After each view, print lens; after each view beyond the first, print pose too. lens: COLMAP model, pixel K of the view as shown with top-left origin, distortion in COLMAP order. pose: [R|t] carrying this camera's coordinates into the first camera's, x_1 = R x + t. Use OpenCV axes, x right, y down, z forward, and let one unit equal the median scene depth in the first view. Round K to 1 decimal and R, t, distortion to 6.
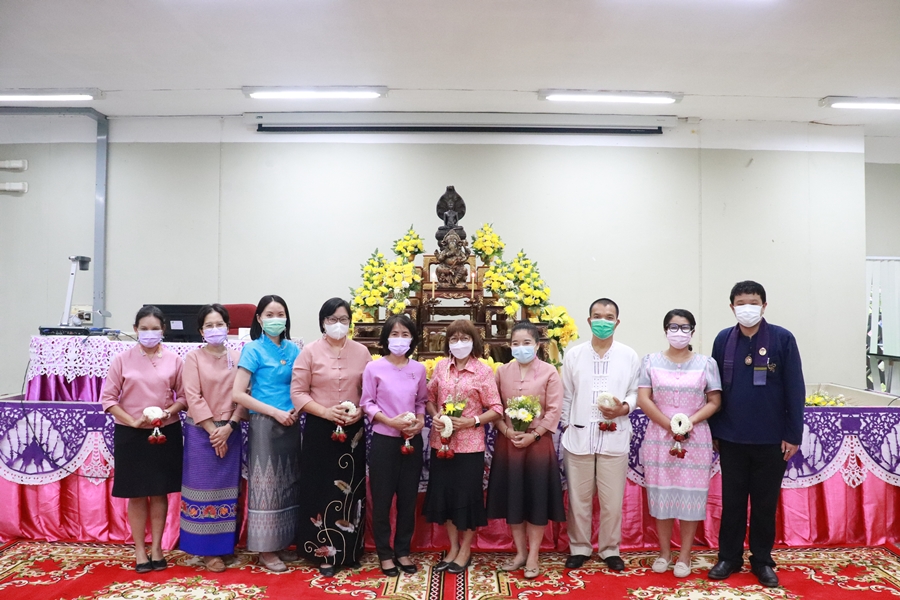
lens RADIAL K [[759.0, 0, 450.0], [0, 759.0, 300.0], [0, 0, 1]] dist [-0.006963, -0.000264]
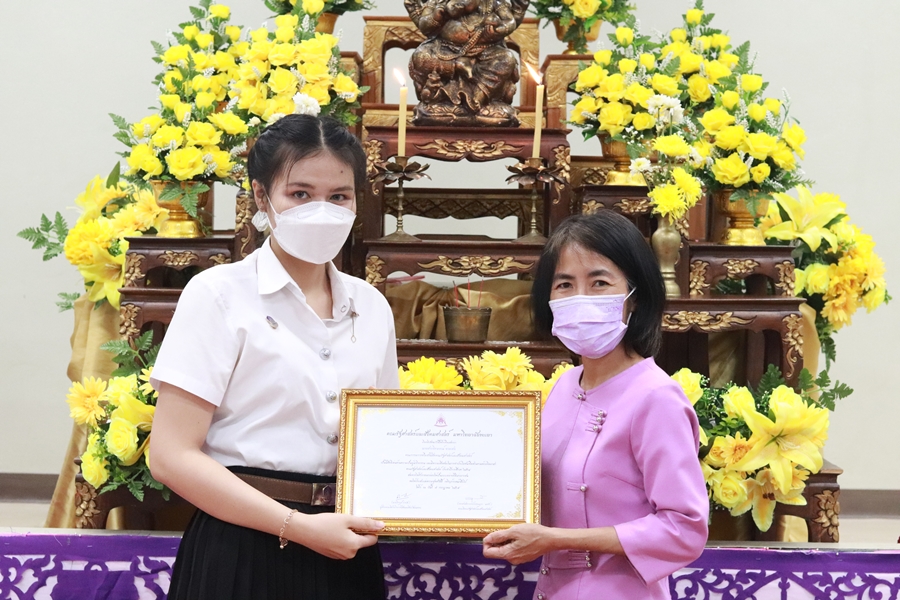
lens RADIAL K [[2155.4, 0, 450.0], [0, 2155.4, 300.0], [0, 0, 1]] dist [-0.074426, -0.070560]
pose [[0.999778, 0.012661, 0.016867, -0.016235], [-0.013489, 0.998664, 0.049879, 0.010899], [-0.016213, -0.050096, 0.998613, 0.170933]]
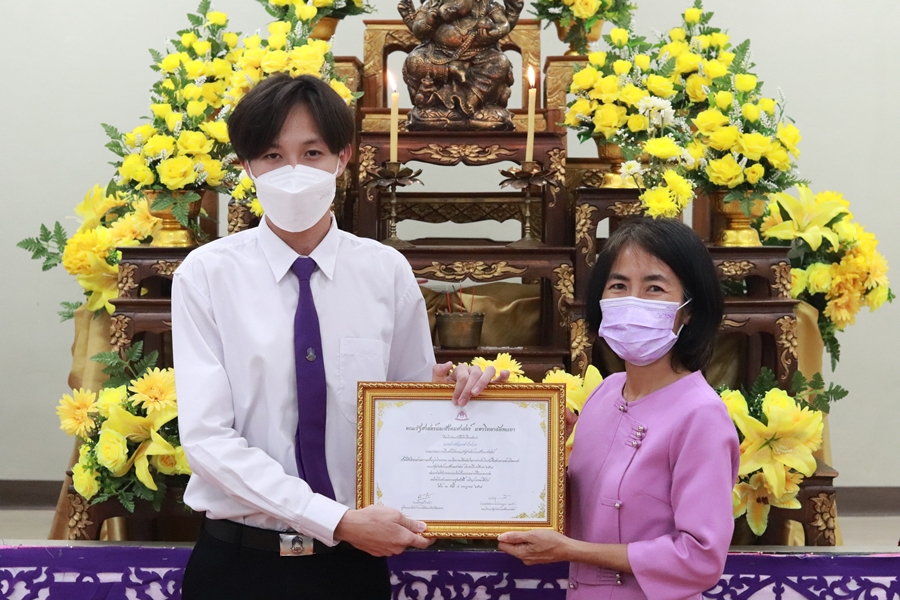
lens RADIAL K [[2155.4, 0, 450.0], [0, 2155.4, 300.0], [0, 0, 1]] dist [-0.074426, -0.070560]
pose [[0.999968, -0.000826, -0.007938, 0.005607], [0.001246, 0.998588, 0.053100, 0.006420], [0.007883, -0.053108, 0.998558, 0.174124]]
